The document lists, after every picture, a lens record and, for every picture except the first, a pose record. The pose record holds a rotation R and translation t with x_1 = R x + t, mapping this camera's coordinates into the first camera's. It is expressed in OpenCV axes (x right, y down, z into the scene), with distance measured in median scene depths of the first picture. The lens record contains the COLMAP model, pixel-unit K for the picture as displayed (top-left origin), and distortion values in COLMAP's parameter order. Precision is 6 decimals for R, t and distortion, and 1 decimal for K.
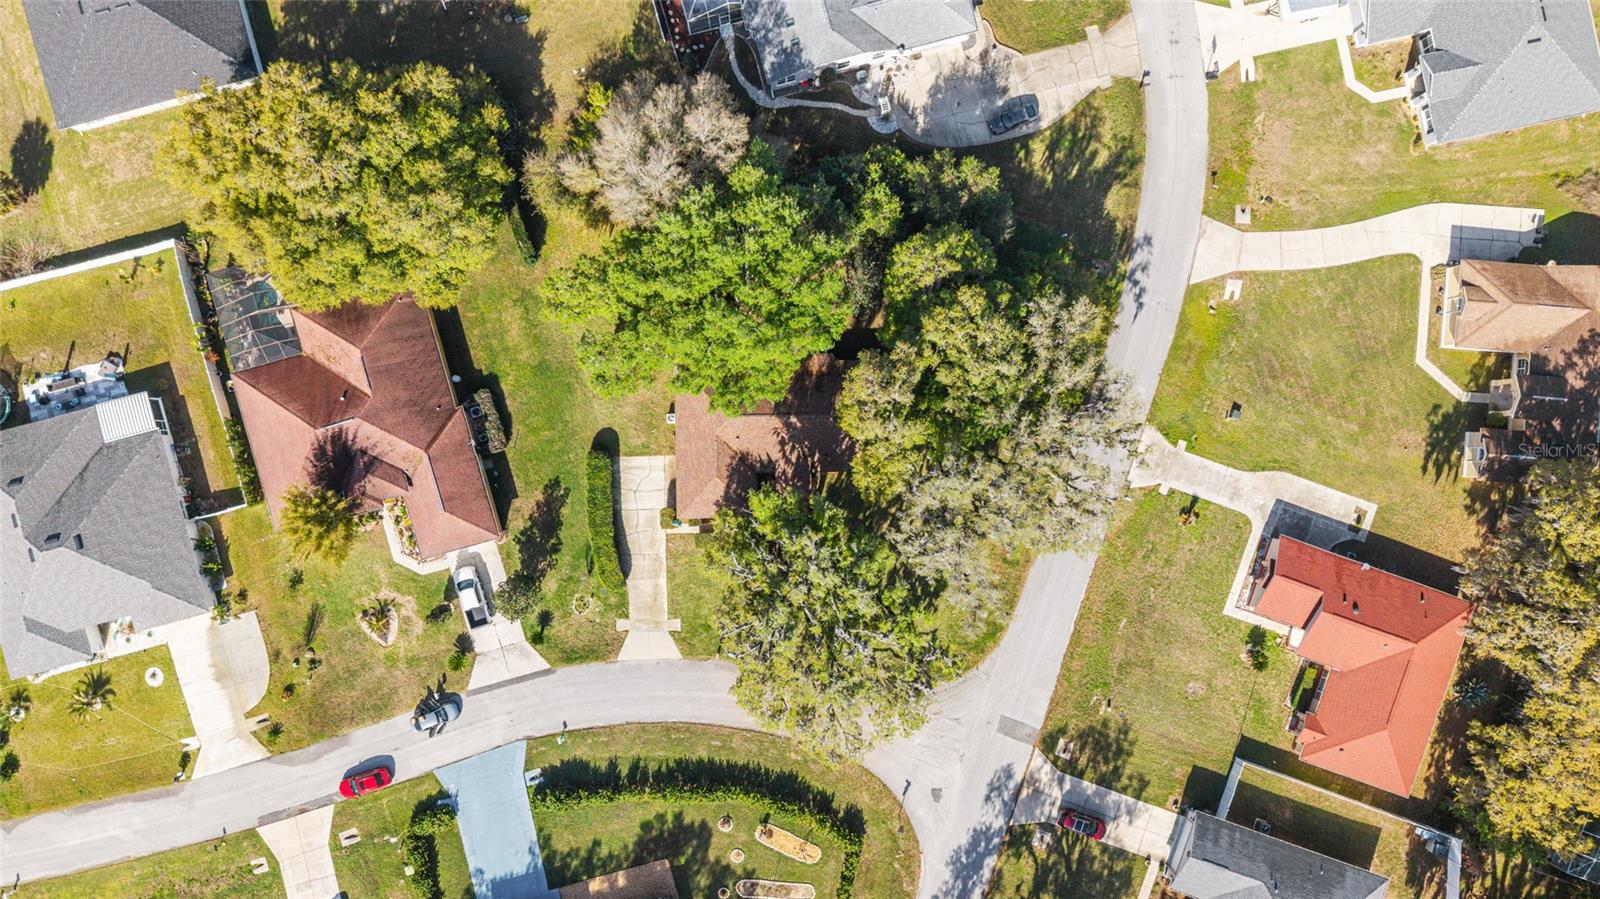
lens RADIAL K [[1111.7, 0, 804.5], [0, 1111.7, 446.5], [0, 0, 1]] dist [0.002100, 0.006553]
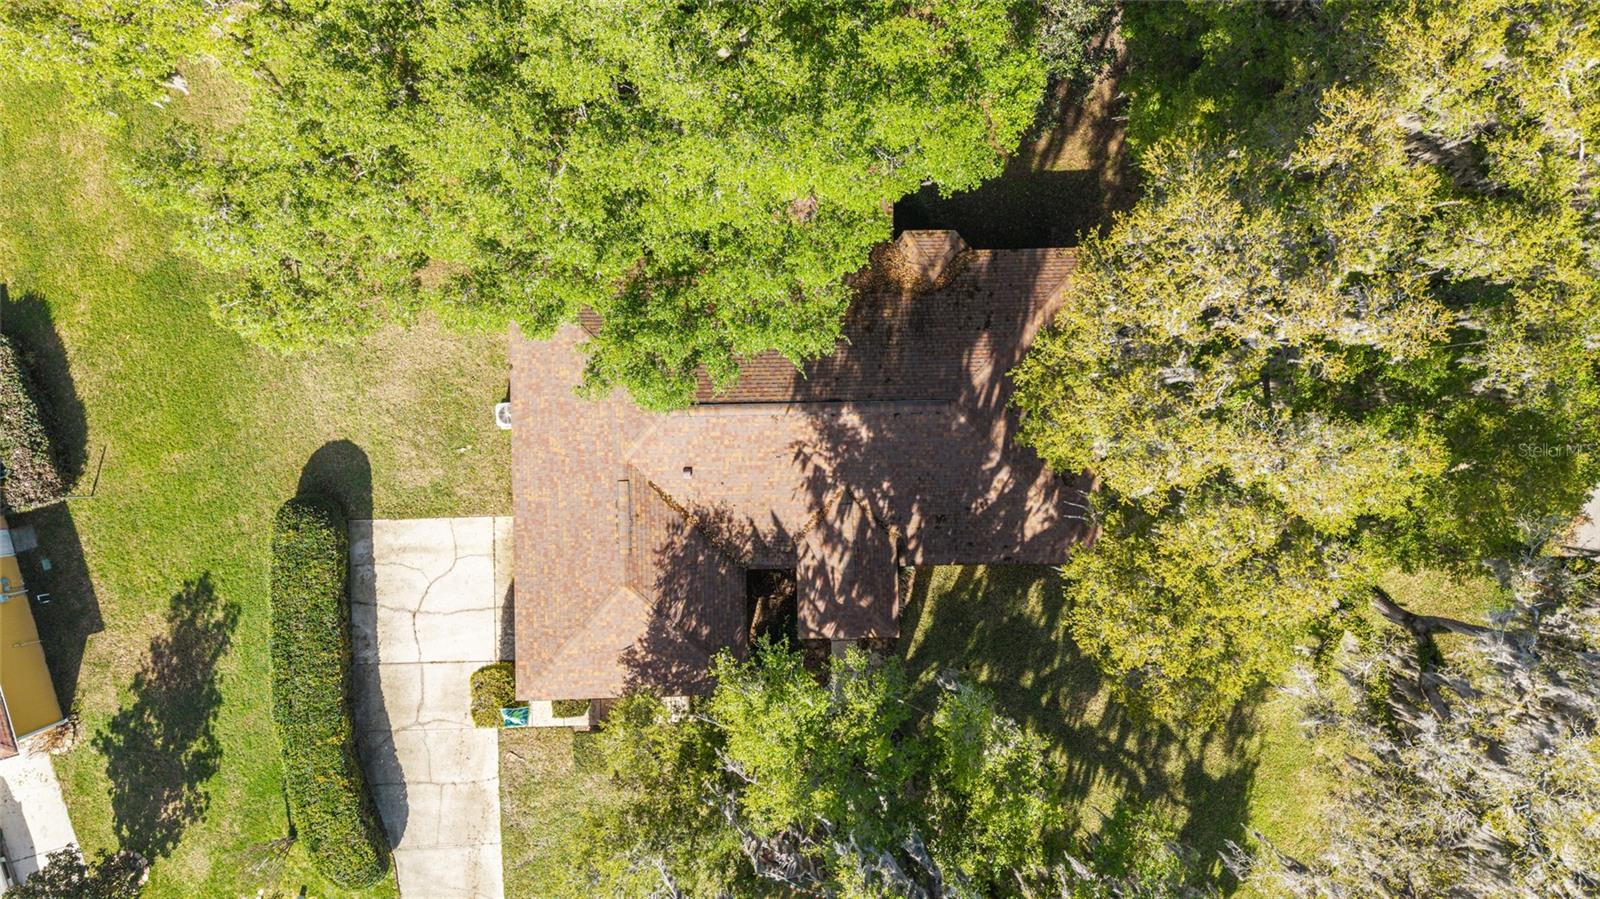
lens RADIAL K [[1111.7, 0, 810.4], [0, 1111.7, 432.5], [0, 0, 1]] dist [0.002100, 0.006553]
pose [[0.999971, -0.002290, 0.007290, -0.024348], [0.002380, 0.999921, -0.012325, -0.015437], [-0.007262, 0.012342, 0.999897, 0.646756]]
